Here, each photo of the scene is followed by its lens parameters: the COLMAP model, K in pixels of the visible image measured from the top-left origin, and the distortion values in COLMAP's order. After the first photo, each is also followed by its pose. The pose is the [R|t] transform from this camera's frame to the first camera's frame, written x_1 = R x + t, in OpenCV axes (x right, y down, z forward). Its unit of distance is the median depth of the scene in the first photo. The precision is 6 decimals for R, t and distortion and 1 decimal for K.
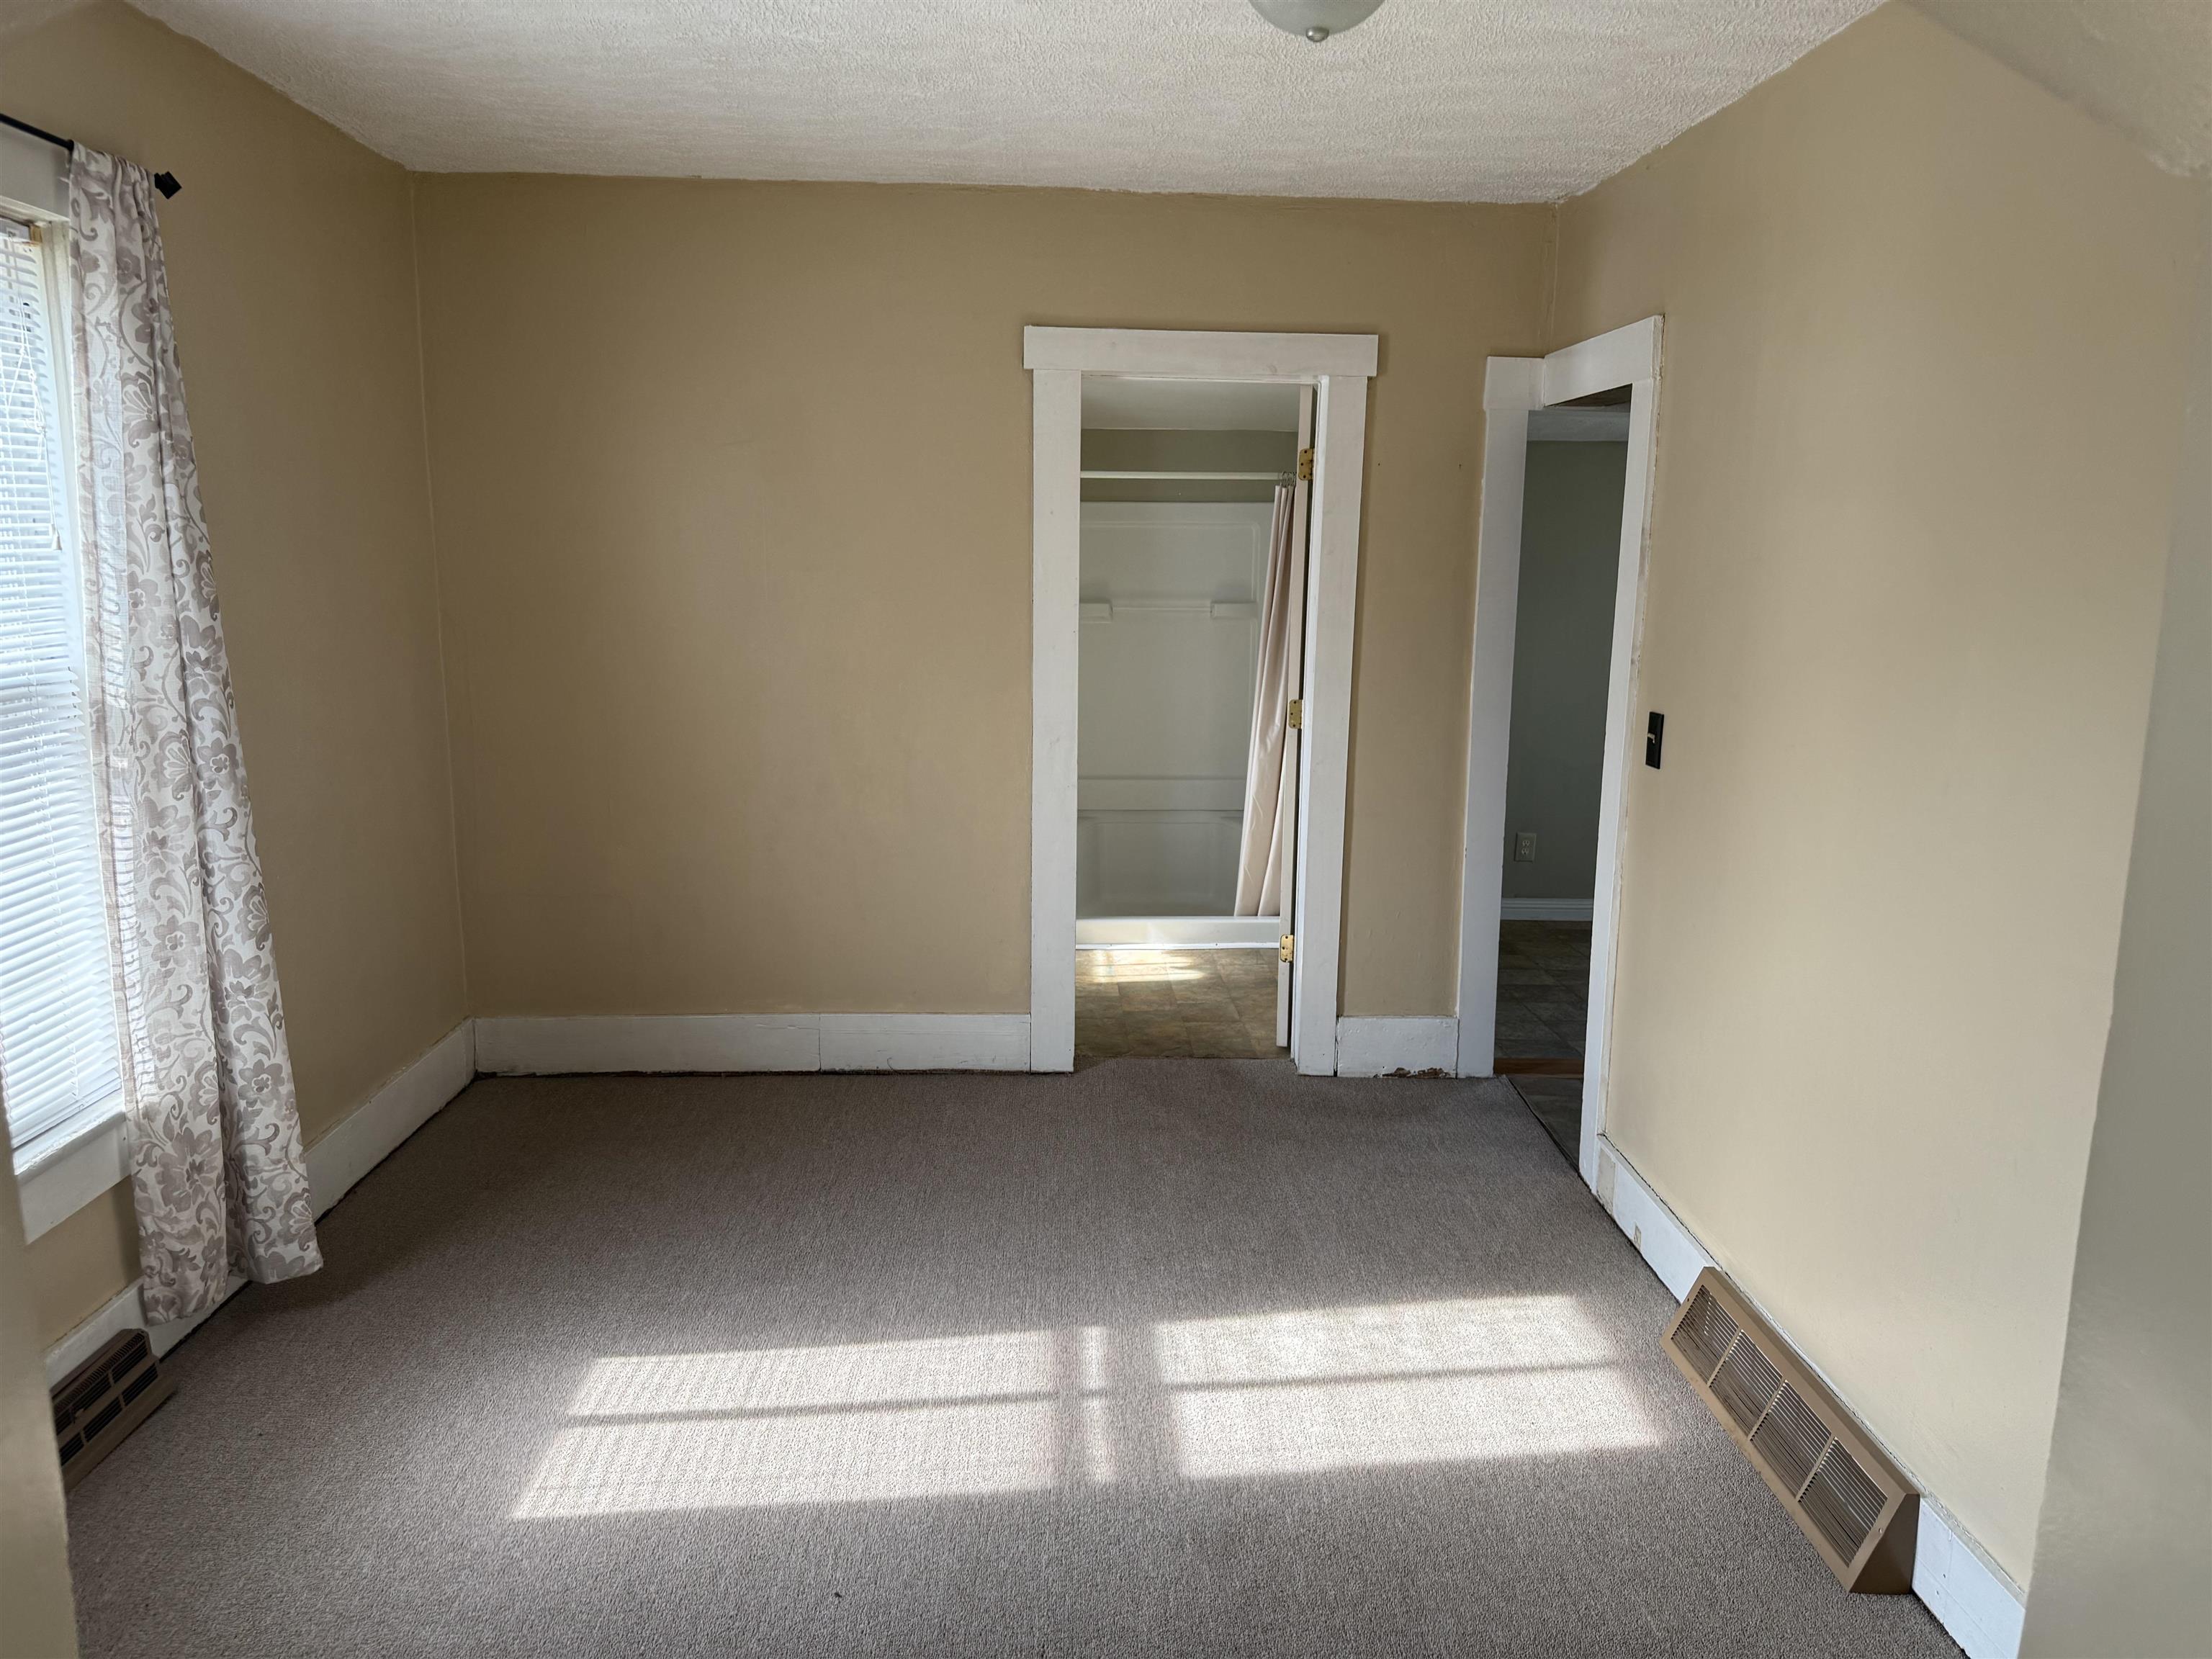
lens RADIAL K [[1560.5, 0, 1099.3], [0, 1560.5, 822.4], [0, 0, 1]] dist [0.031302, -0.039335]
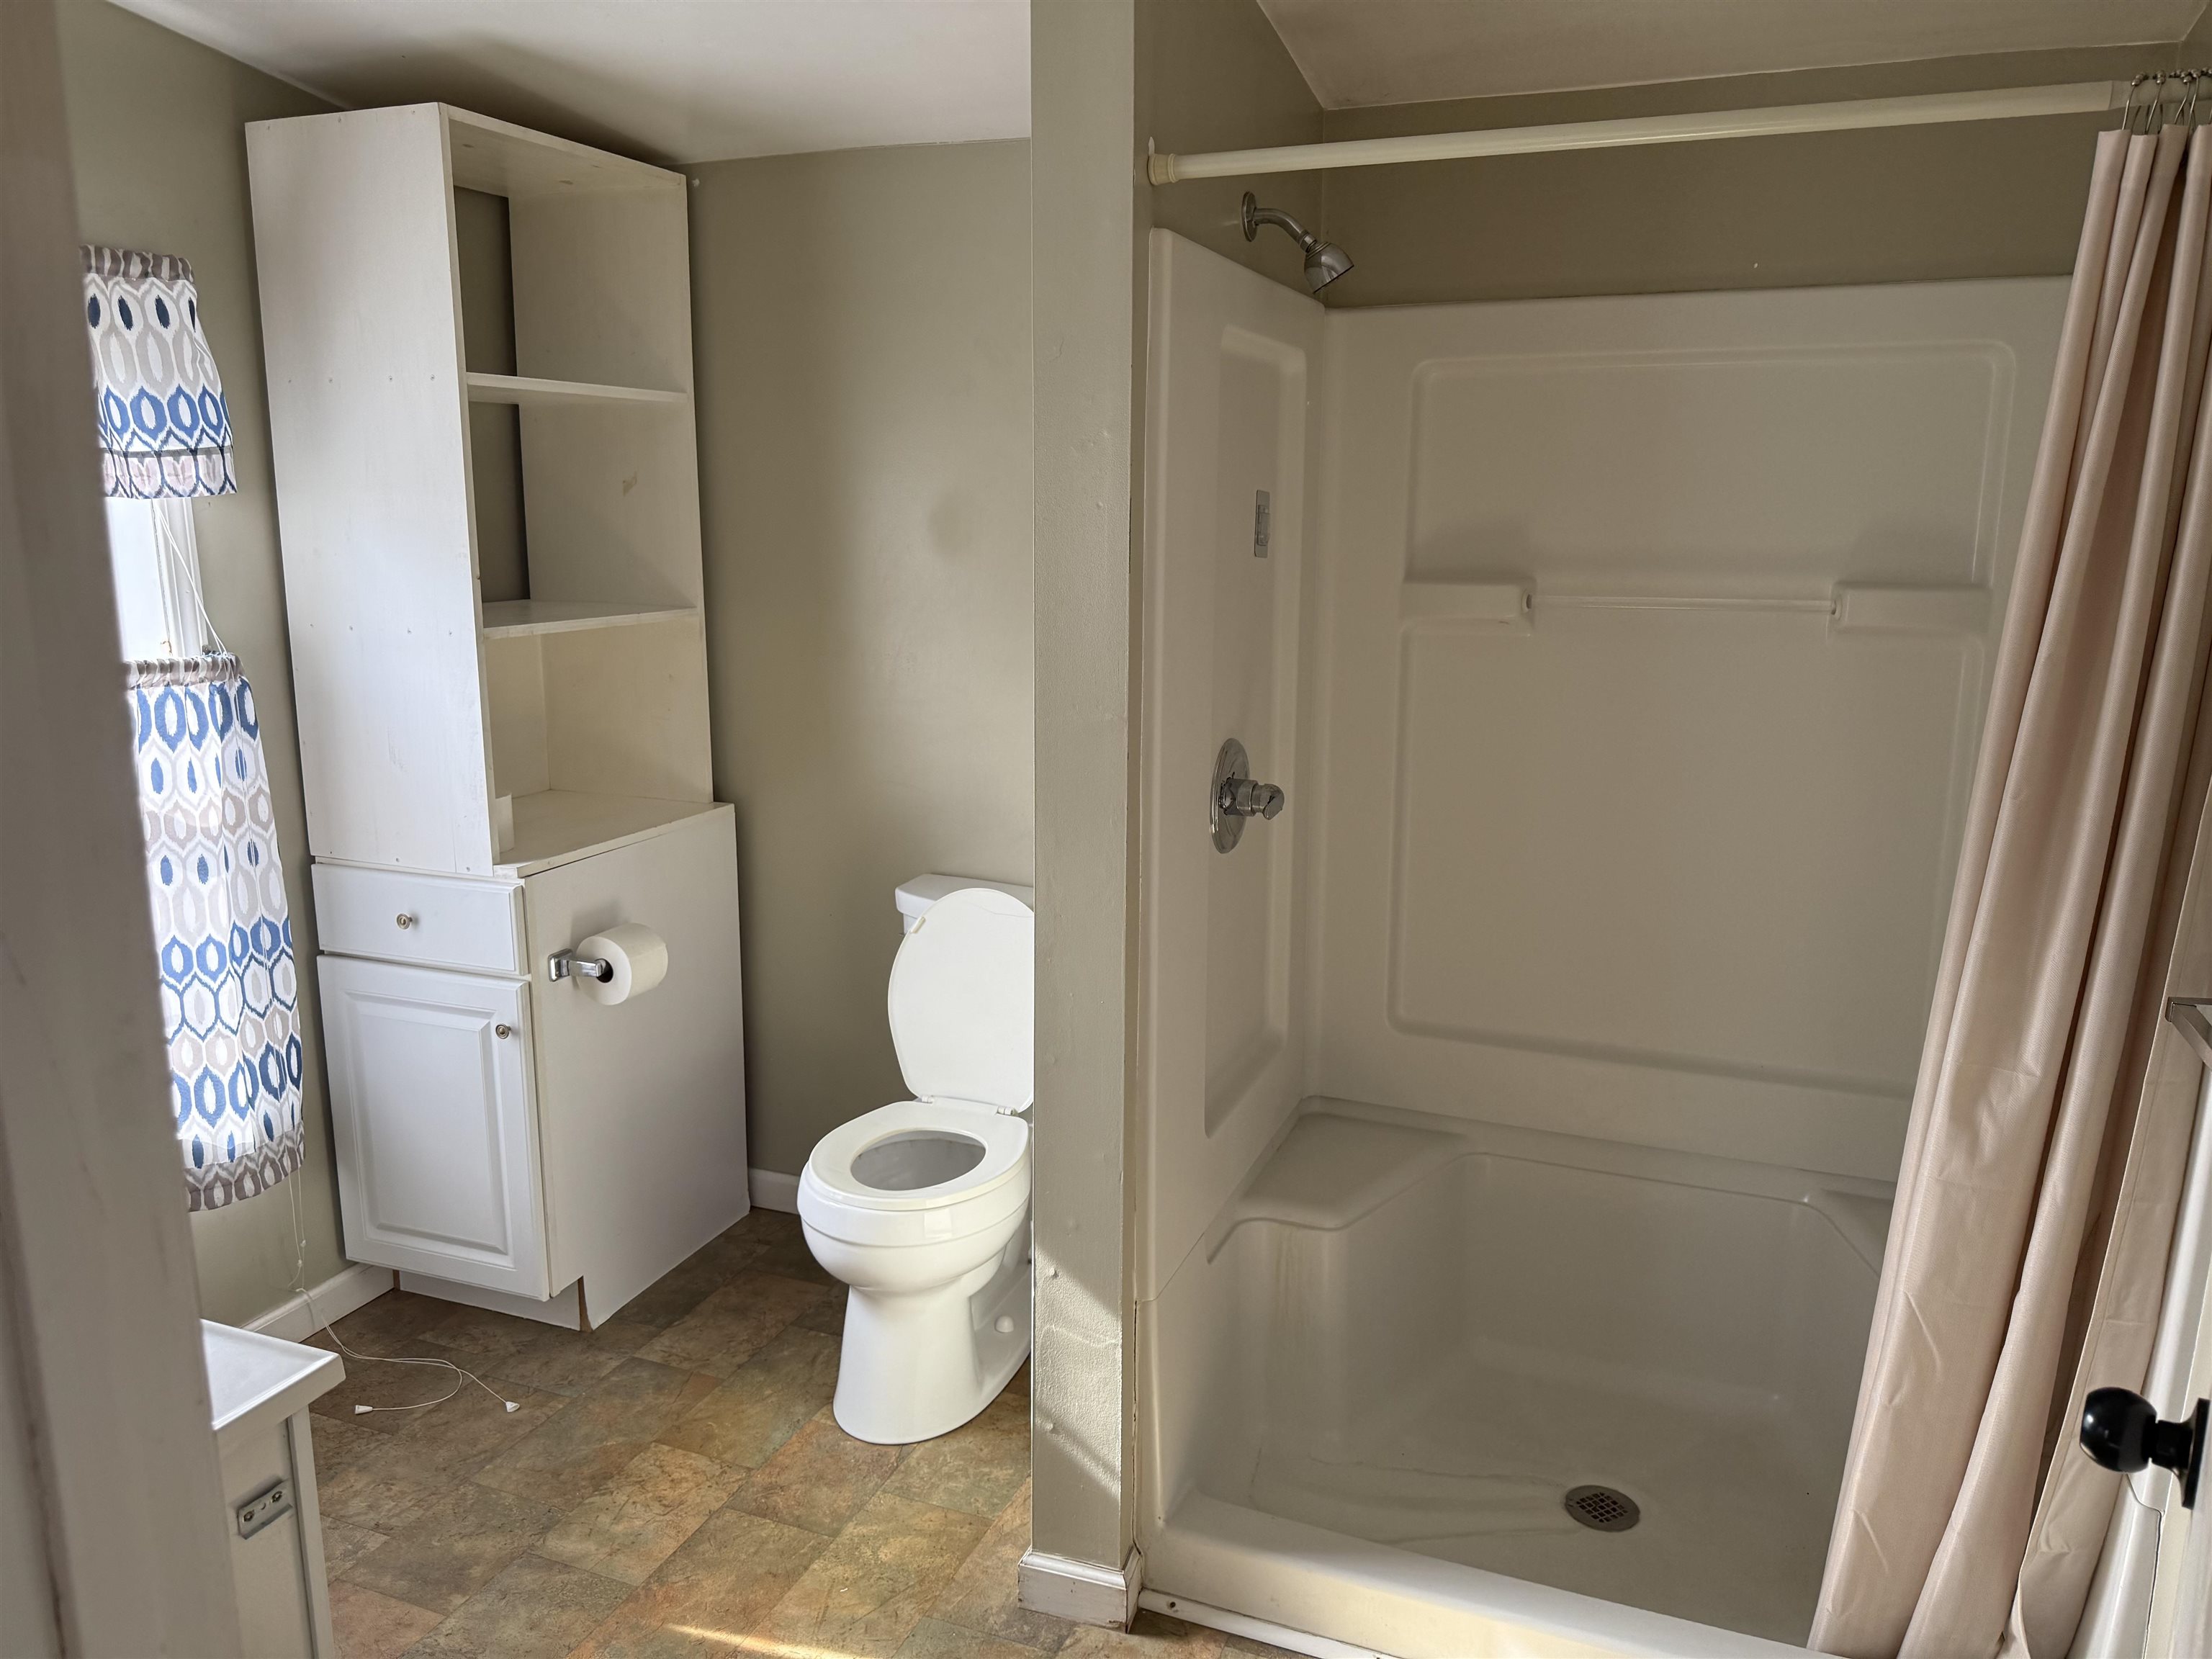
lens RADIAL K [[1560.5, 0, 1099.3], [0, 1560.5, 822.4], [0, 0, 1]] dist [0.031302, -0.039335]
pose [[0.914055, 0.073487, -0.398878, 0.096801], [-0.068482, 0.997292, 0.026805, -0.129074], [0.399767, 0.002814, 0.916612, 0.919727]]
